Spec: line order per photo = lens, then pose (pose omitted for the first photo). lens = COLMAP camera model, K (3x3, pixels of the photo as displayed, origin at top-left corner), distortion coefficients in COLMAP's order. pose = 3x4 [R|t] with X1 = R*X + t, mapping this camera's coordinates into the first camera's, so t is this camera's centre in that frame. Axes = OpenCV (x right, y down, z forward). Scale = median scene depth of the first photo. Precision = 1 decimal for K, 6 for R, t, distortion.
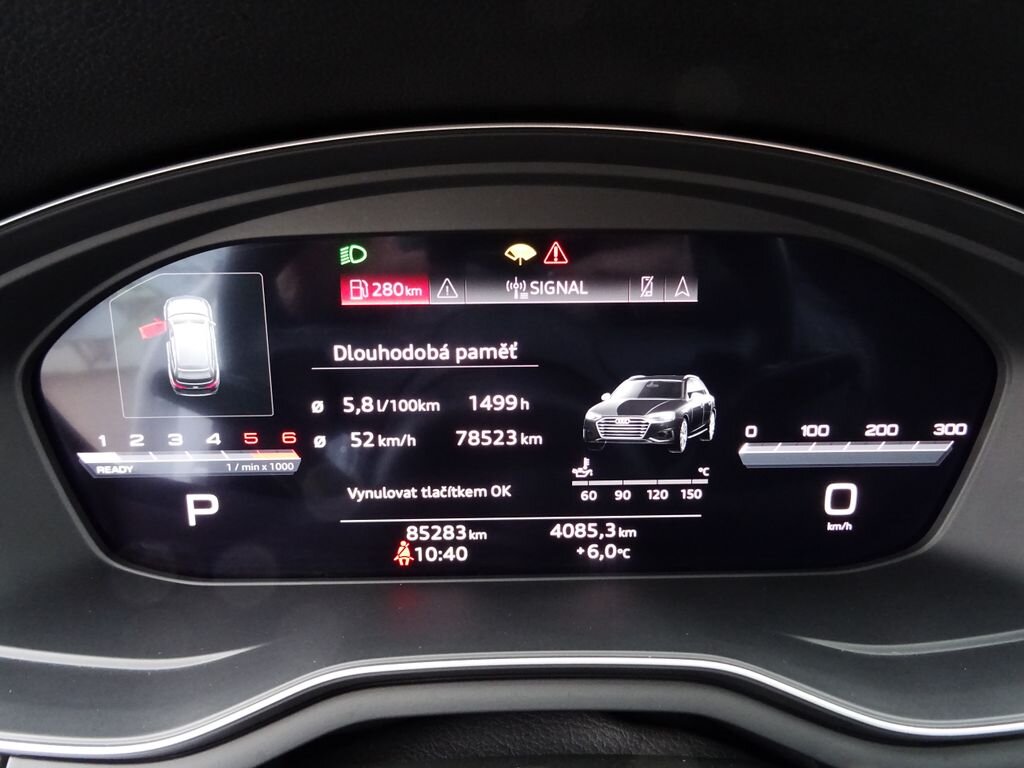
lens RADIAL K [[739.2, 0, 506.3], [0, 739.2, 381.3], [0, 0, 1]] dist [0.004079, -0.006504]
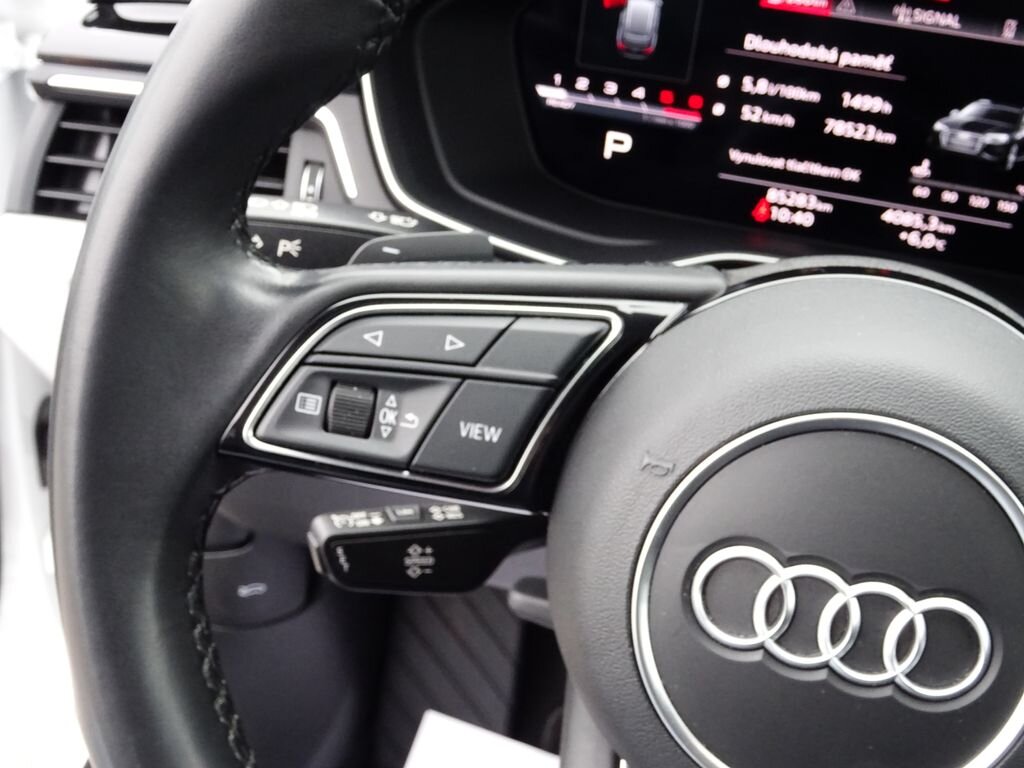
lens RADIAL K [[1393.4, 0, 503.6], [0, 1393.4, 427.3], [0, 0, 1]] dist [0.022158, 0.000000]
pose [[0.956663, 0.220755, -0.189902, -0.027032], [-0.162790, 0.946156, 0.279799, -0.013271], [0.241444, -0.236760, 0.941090, -1.484854]]
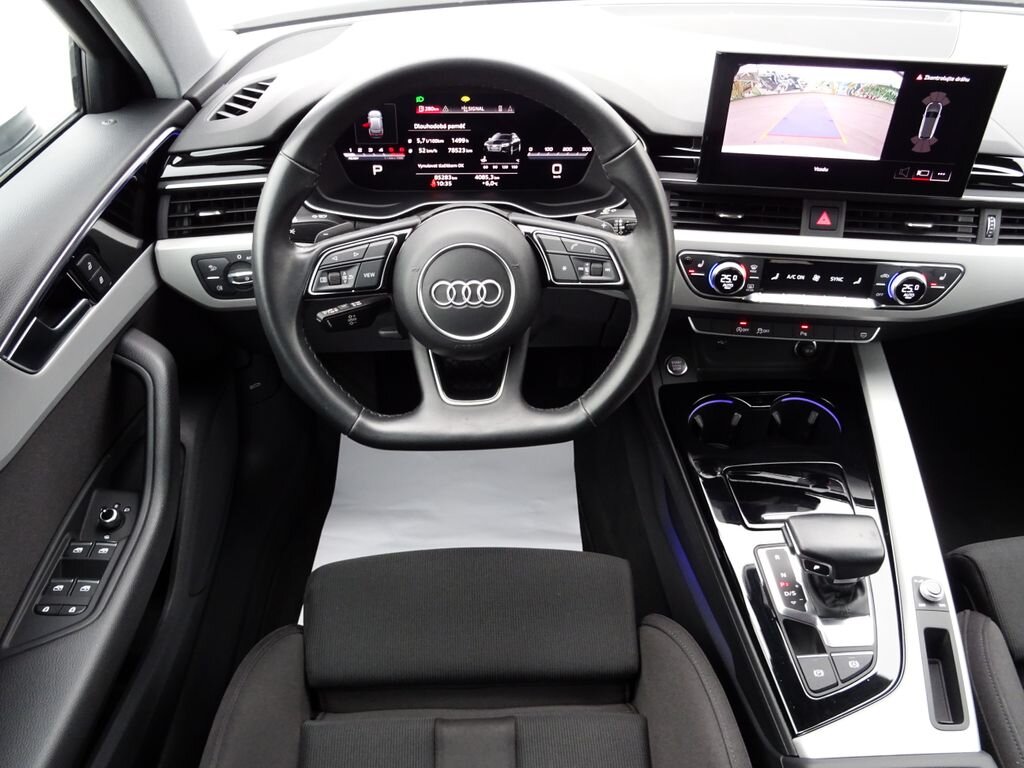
lens RADIAL K [[864.2, 0, 510.1], [0, 864.2, 383.9], [0, 0, 1]] dist [-0.020447, -0.006999]
pose [[0.999658, 0.004077, 0.025840, 0.127859], [-0.013193, 0.931530, 0.363425, -0.390233], [-0.022589, -0.363642, 0.931265, -3.299131]]
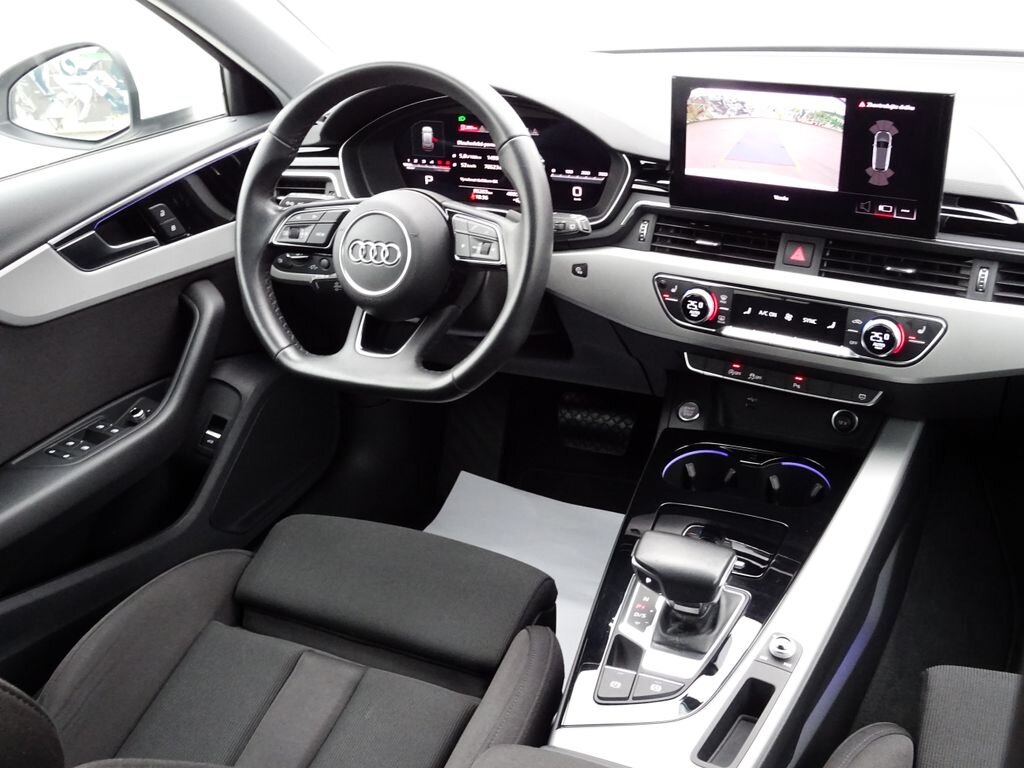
lens RADIAL K [[1081.1, 0, 511.0], [0, 1081.1, 385.8], [0, 0, 1]] dist [-0.025837, 0.000000]
pose [[0.888070, 0.162323, -0.430097, 2.703168], [-0.074769, 0.974130, 0.213262, -0.021880], [0.453588, -0.157234, 0.877232, -4.141982]]
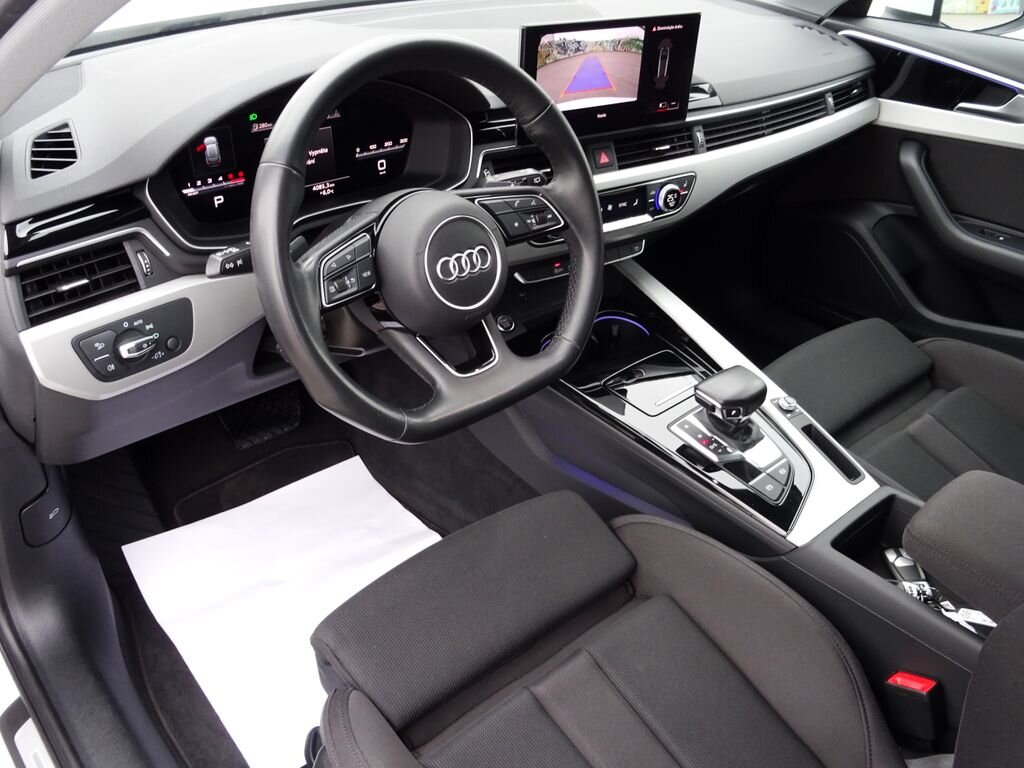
lens RADIAL K [[864.2, 0, 508.4], [0, 864.2, 385.9], [0, 0, 1]] dist [-0.020447, -0.006999]
pose [[0.768802, -0.315060, 0.556489, -1.829272], [0.128489, 0.928571, 0.348205, -0.236548], [-0.626445, -0.196198, 0.754369, -2.895956]]
